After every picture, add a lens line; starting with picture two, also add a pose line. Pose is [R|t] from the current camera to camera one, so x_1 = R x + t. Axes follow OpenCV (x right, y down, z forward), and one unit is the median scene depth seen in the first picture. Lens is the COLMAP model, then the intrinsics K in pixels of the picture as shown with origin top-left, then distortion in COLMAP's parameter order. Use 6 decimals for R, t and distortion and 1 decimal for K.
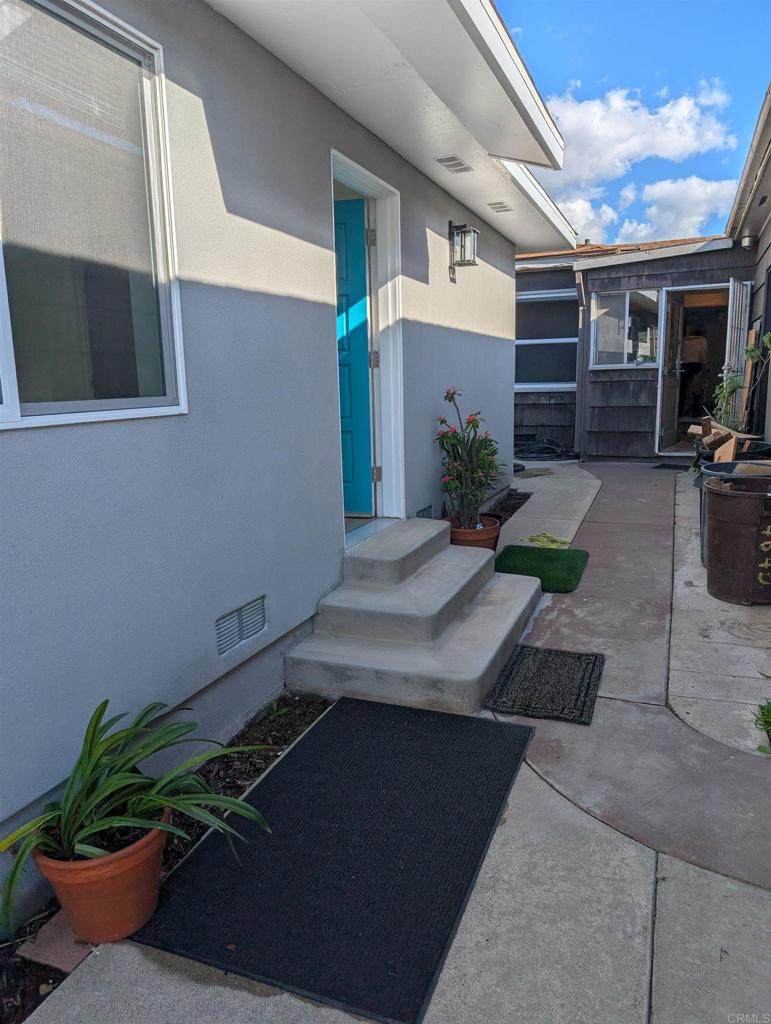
lens RADIAL K [[732.0, 0, 377.5], [0, 732.0, 515.6], [0, 0, 1]] dist [0.021283, -0.020406]
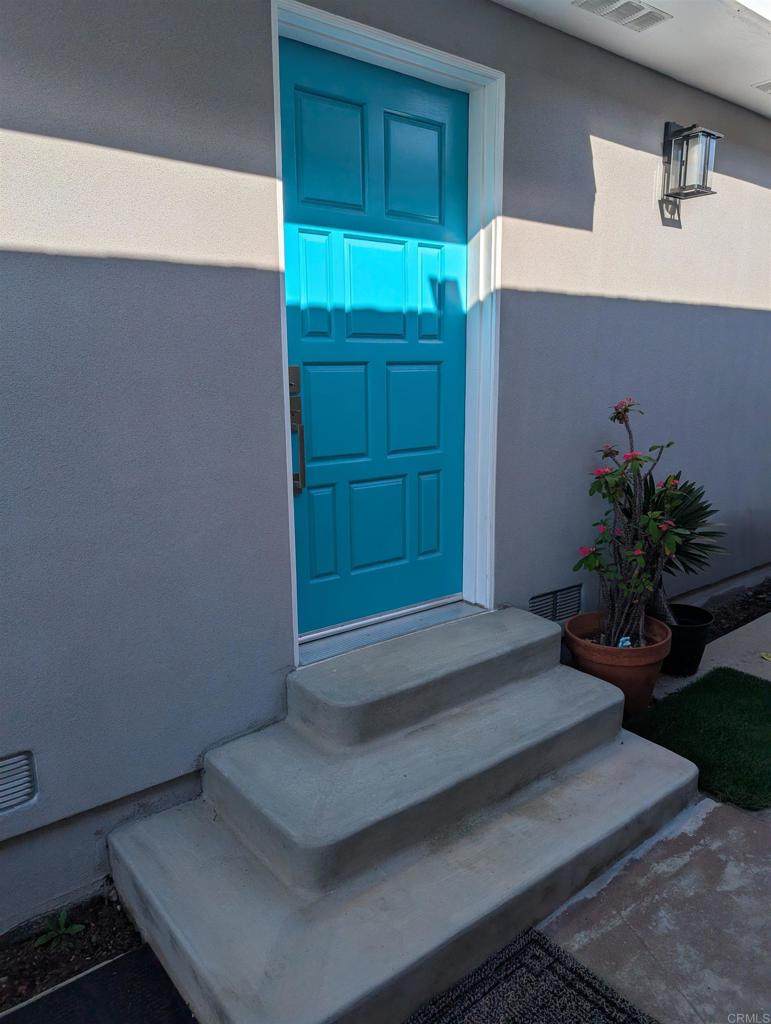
lens RADIAL K [[732.0, 0, 391.9], [0, 732.0, 509.2], [0, 0, 1]] dist [0.021283, -0.020406]
pose [[0.870322, 0.116447, -0.478518, 0.277676], [-0.104877, 0.993180, 0.050940, -0.113362], [0.481186, 0.005851, 0.876599, 0.441168]]
